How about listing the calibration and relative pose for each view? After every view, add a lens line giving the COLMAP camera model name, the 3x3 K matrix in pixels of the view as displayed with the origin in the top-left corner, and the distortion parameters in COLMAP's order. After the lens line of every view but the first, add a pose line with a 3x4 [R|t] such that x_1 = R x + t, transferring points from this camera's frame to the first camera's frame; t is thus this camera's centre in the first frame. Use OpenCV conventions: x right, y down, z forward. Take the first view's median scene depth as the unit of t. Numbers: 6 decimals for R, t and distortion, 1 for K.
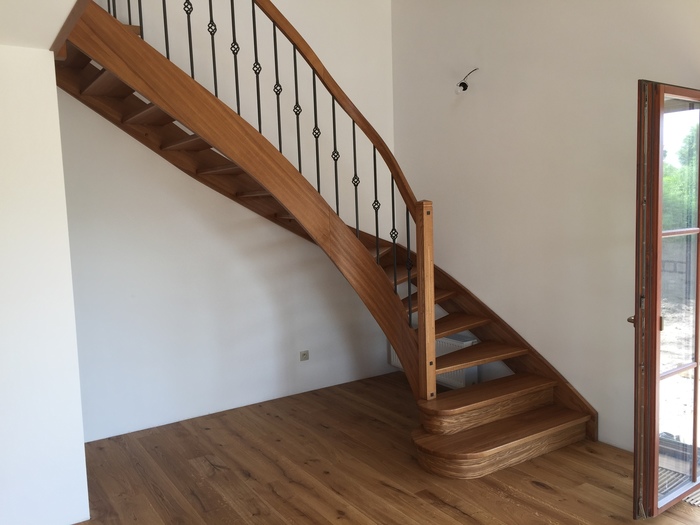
lens RADIAL K [[594.2, 0, 344.2], [0, 594.2, 261.7], [0, 0, 1]] dist [0.090281, -0.126668]
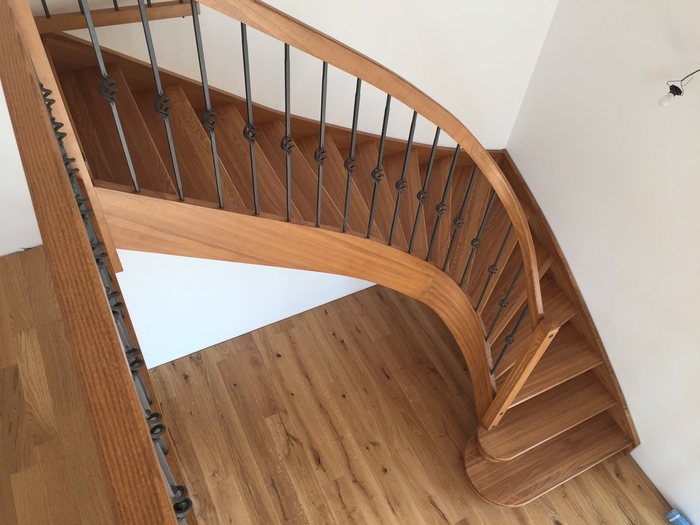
lens RADIAL K [[598.0, 0, 346.6], [0, 598.0, 260.9], [0, 0, 1]] dist [0.084512, -0.117082]
pose [[0.988815, 0.148325, 0.015613, -0.167841], [-0.115086, 0.692231, 0.712441, -0.700449], [0.094865, -0.706269, 0.701559, 0.422991]]
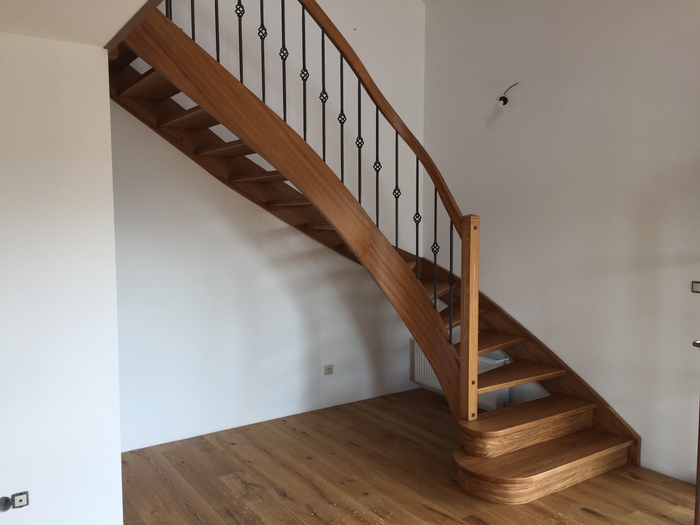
lens RADIAL K [[594.2, 0, 344.2], [0, 594.2, 261.7], [0, 0, 1]] dist [0.090281, -0.126668]
pose [[0.999460, 0.028103, 0.017034, -0.083798], [-0.027750, 0.999403, -0.020605, 0.000051], [-0.017603, 0.020121, 0.999643, 0.027789]]
